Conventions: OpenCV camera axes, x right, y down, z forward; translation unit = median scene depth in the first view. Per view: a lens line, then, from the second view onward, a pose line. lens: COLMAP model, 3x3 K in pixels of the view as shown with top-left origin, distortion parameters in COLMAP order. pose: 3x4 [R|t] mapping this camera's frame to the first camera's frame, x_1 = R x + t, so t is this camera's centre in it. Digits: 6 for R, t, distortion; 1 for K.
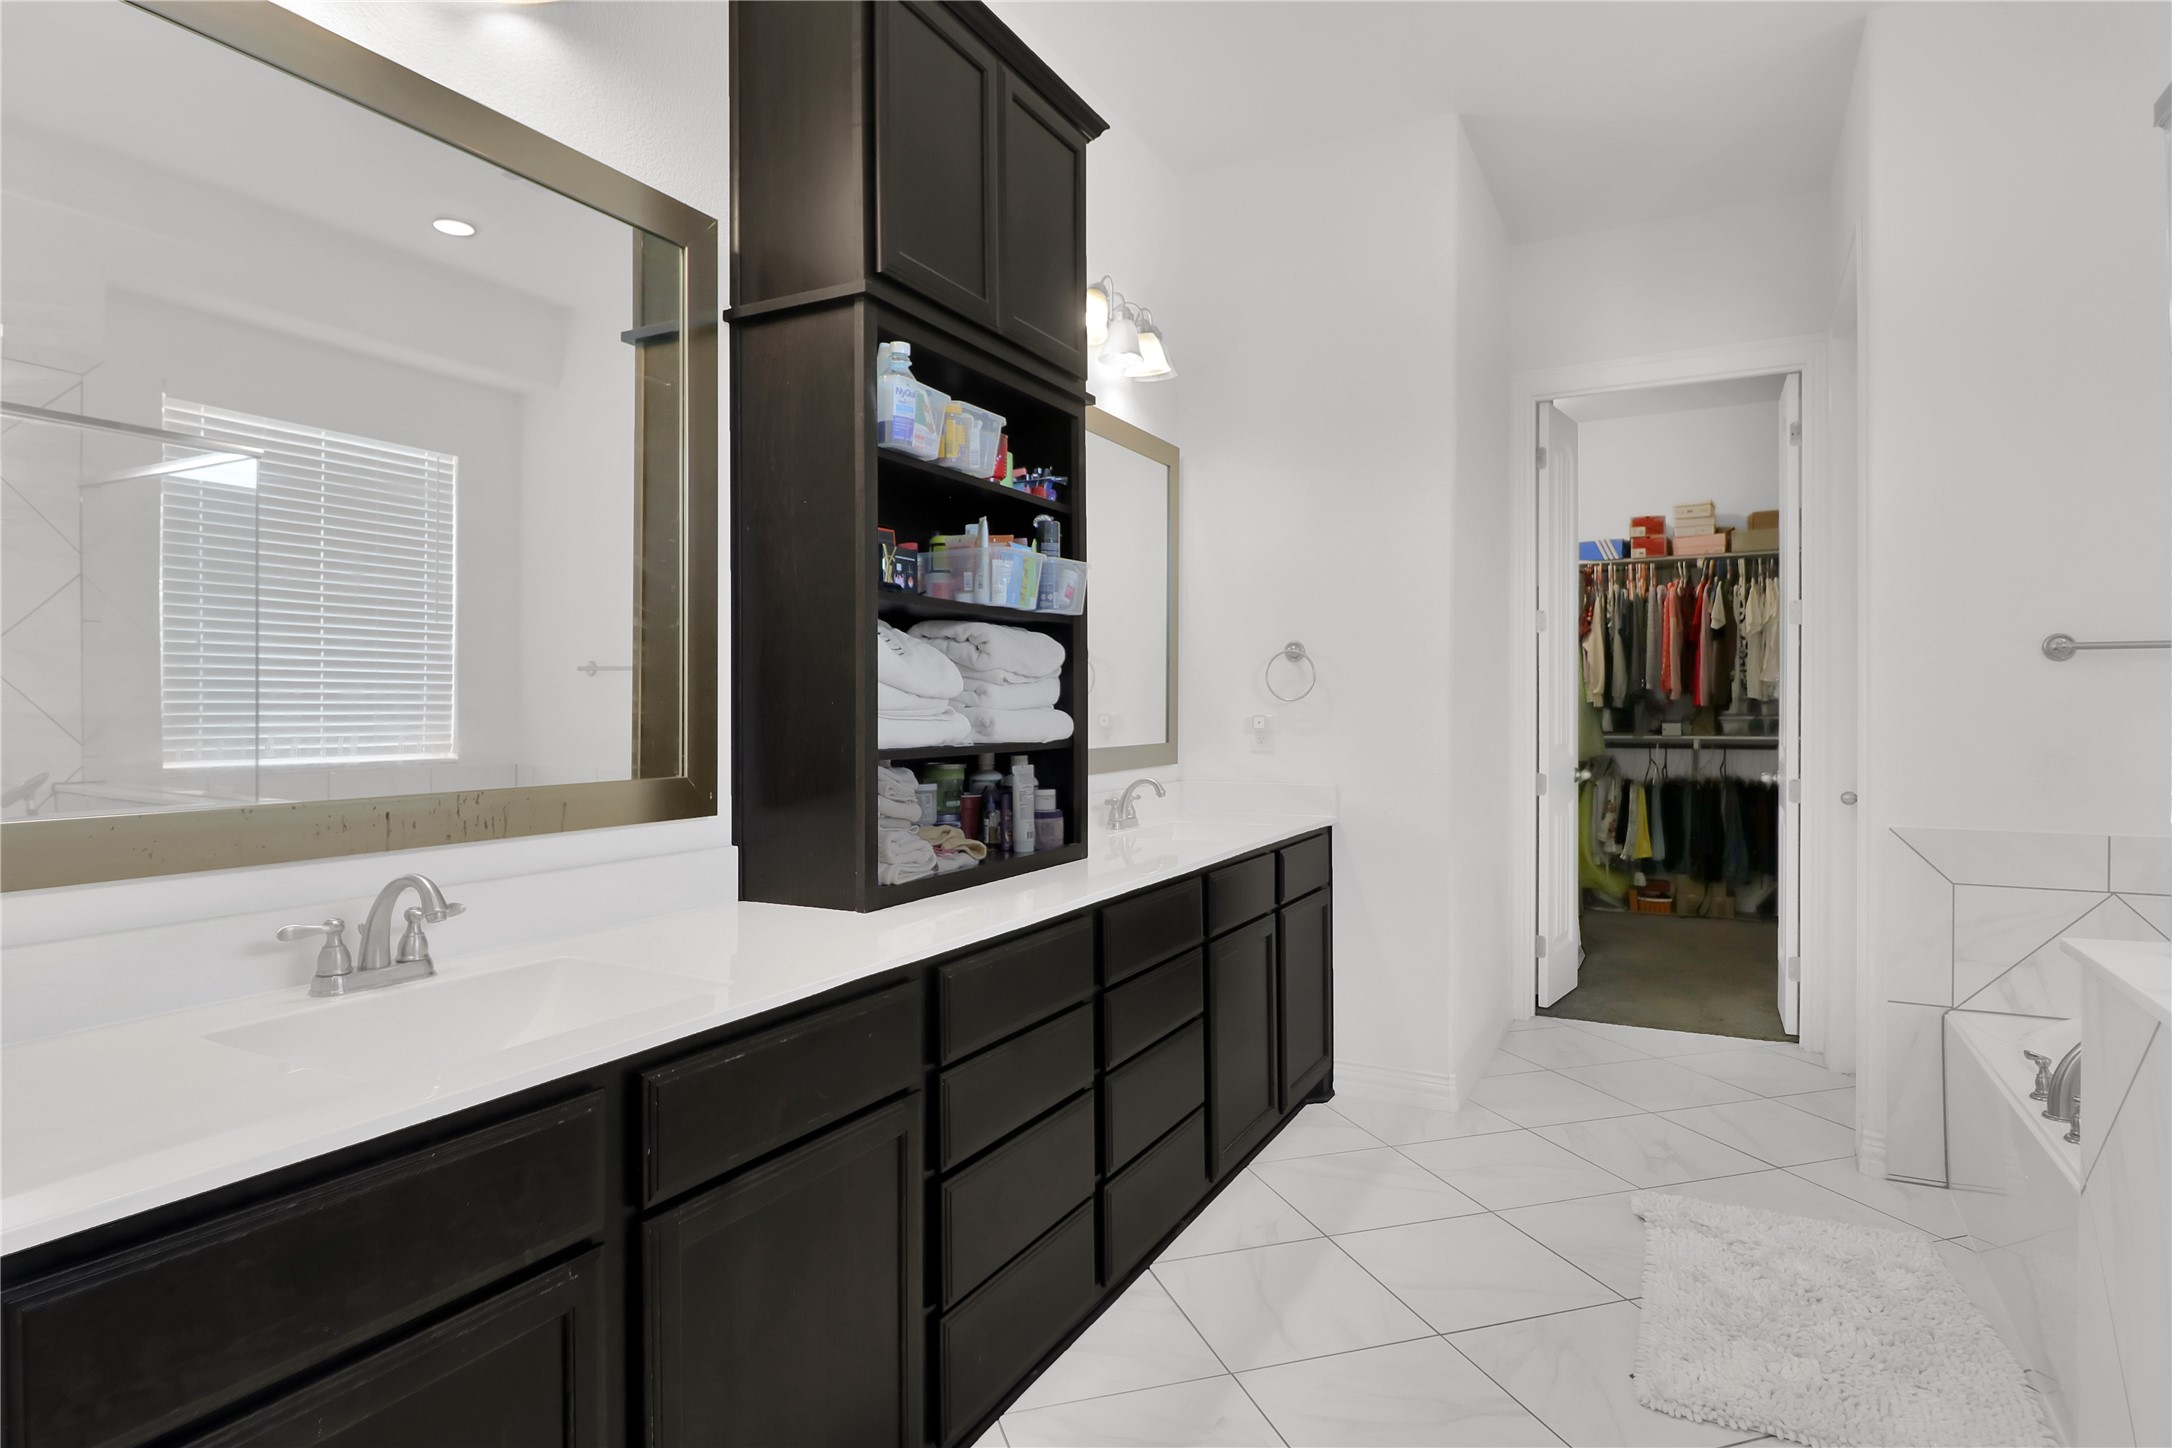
lens RADIAL K [[1182.9, 0, 1057.3], [0, 1182.9, 693.2], [0, 0, 1]] dist [0.002943, -0.015563]
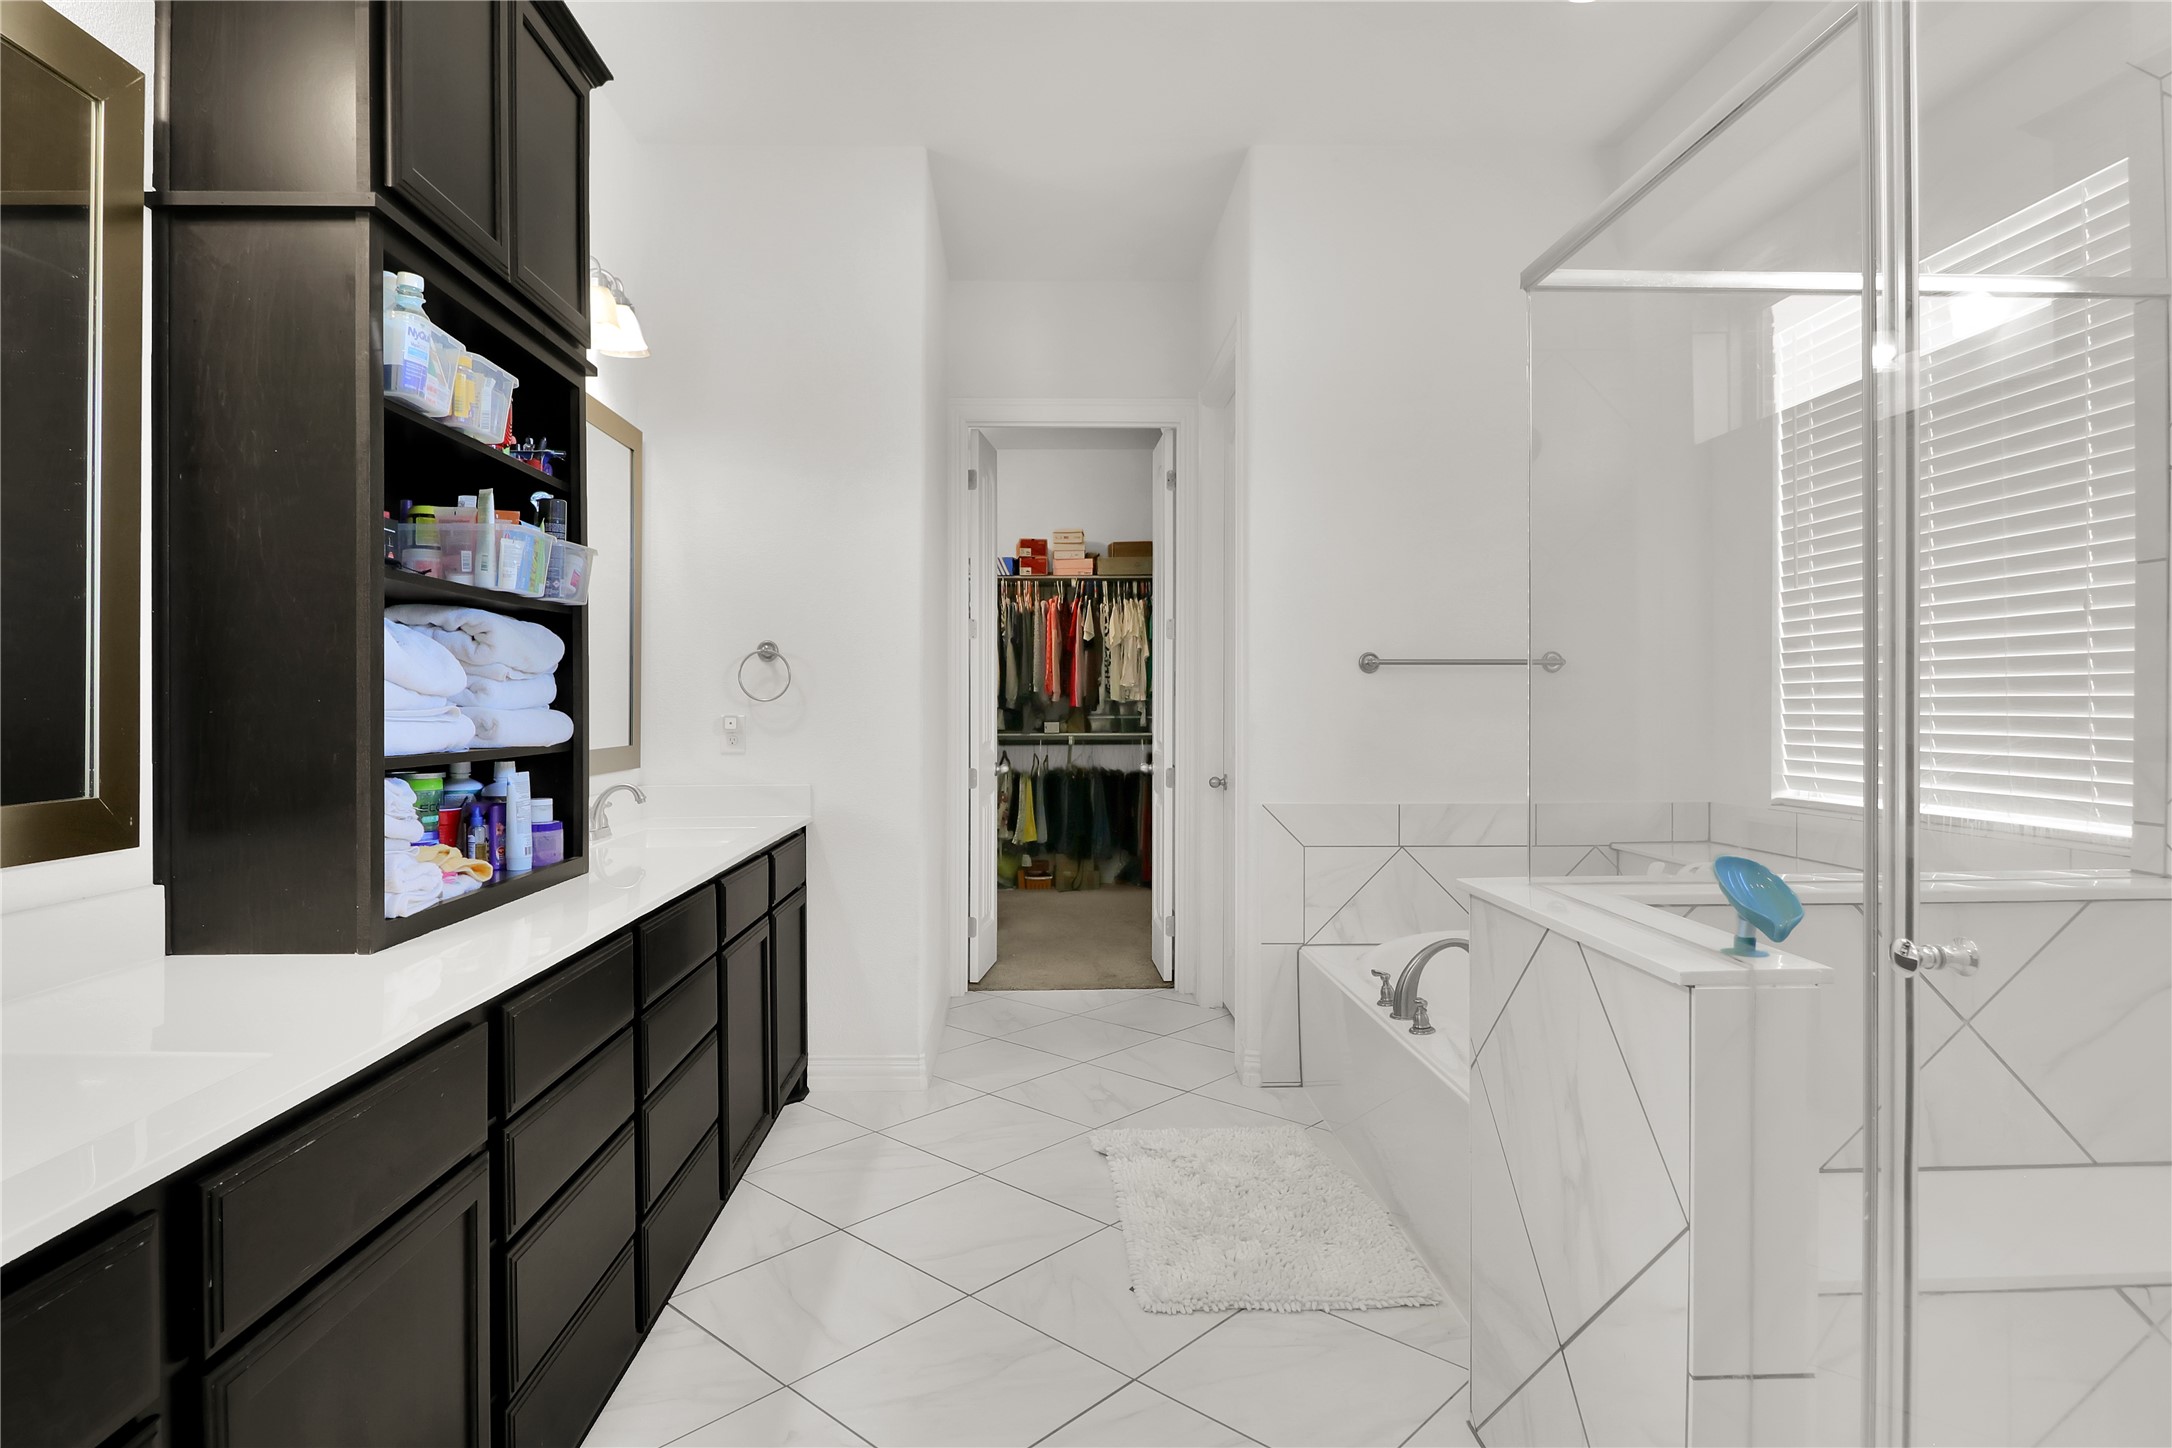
lens RADIAL K [[1182.9, 0, 1057.3], [0, 1182.9, 693.2], [0, 0, 1]] dist [0.002943, -0.015563]
pose [[0.864014, 0.006948, 0.503421, -0.121853], [-0.006473, 0.999975, -0.002692, 0.001348], [-0.503427, -0.000933, 0.864037, 0.030579]]
